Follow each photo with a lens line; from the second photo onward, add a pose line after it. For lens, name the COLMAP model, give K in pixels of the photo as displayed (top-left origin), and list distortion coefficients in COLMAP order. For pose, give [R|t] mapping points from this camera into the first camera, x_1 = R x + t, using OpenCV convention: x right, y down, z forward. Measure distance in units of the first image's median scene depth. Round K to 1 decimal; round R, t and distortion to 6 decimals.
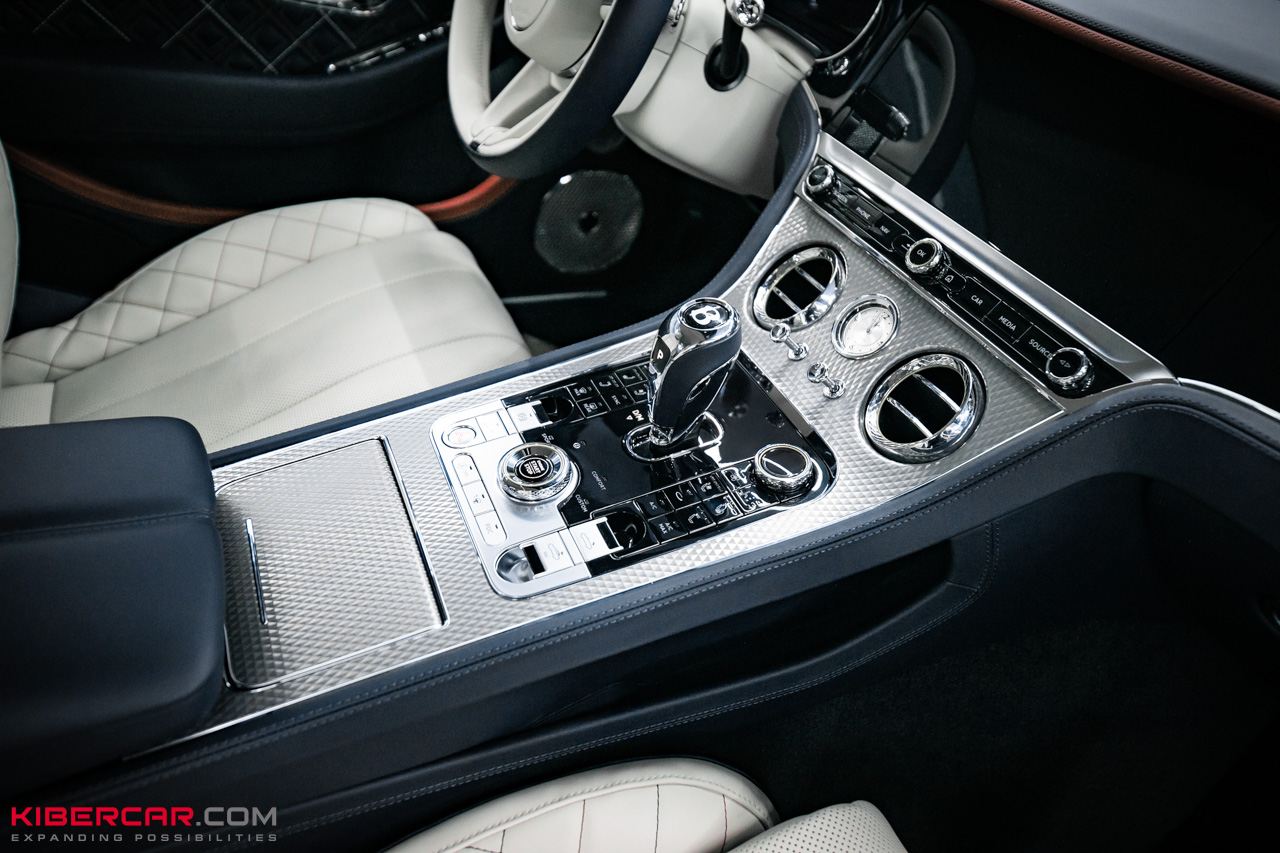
lens RADIAL K [[924.7, 0, 640.0], [0, 924.7, 426.5], [0, 0, 1]] dist [0.009813, 0.005554]
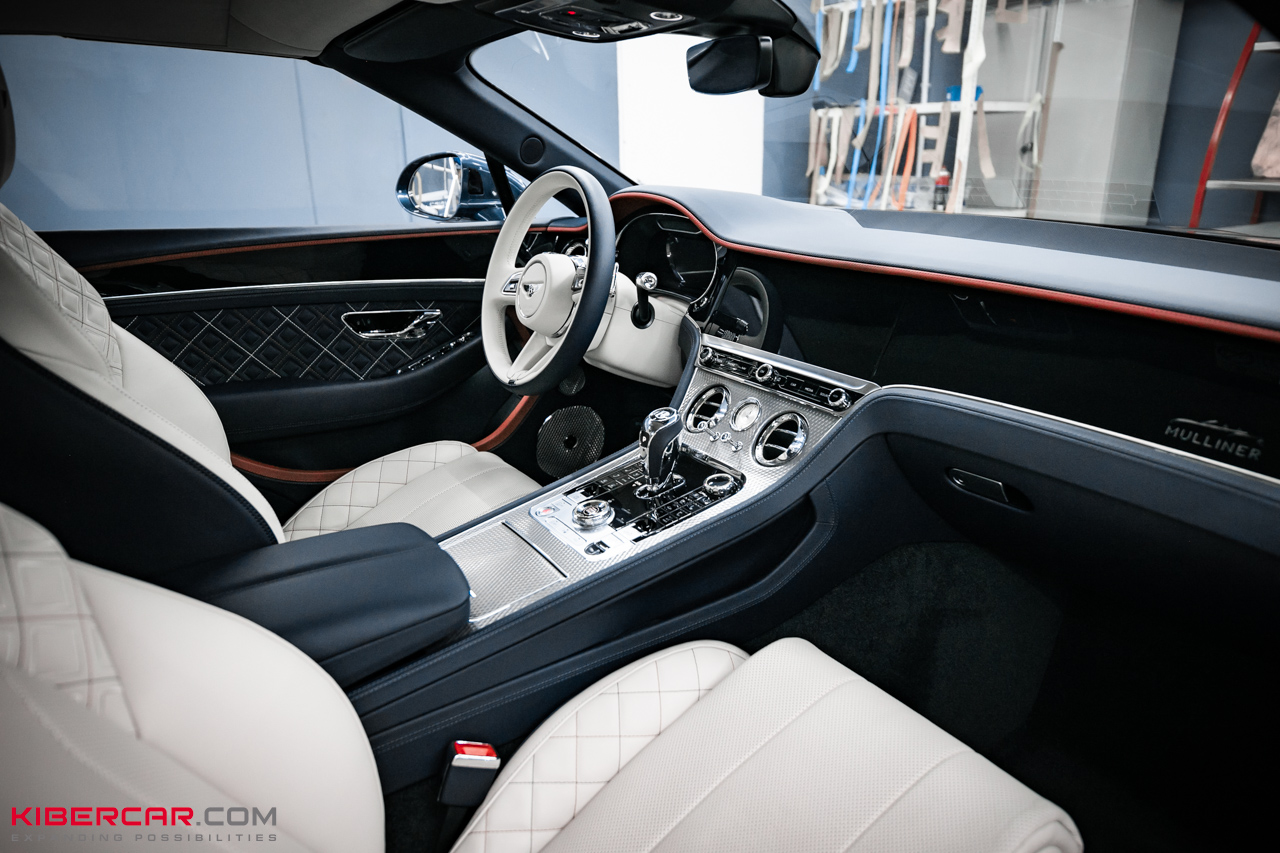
lens RADIAL K [[851.7, 0, 640.0], [0, 851.7, 426.5], [0, 0, 1]] dist [-0.001621, -0.000367]
pose [[0.977632, -0.191944, 0.085985, -0.116810], [0.209082, 0.931289, -0.298306, 0.370414], [-0.022819, 0.309611, 0.950589, -0.617009]]
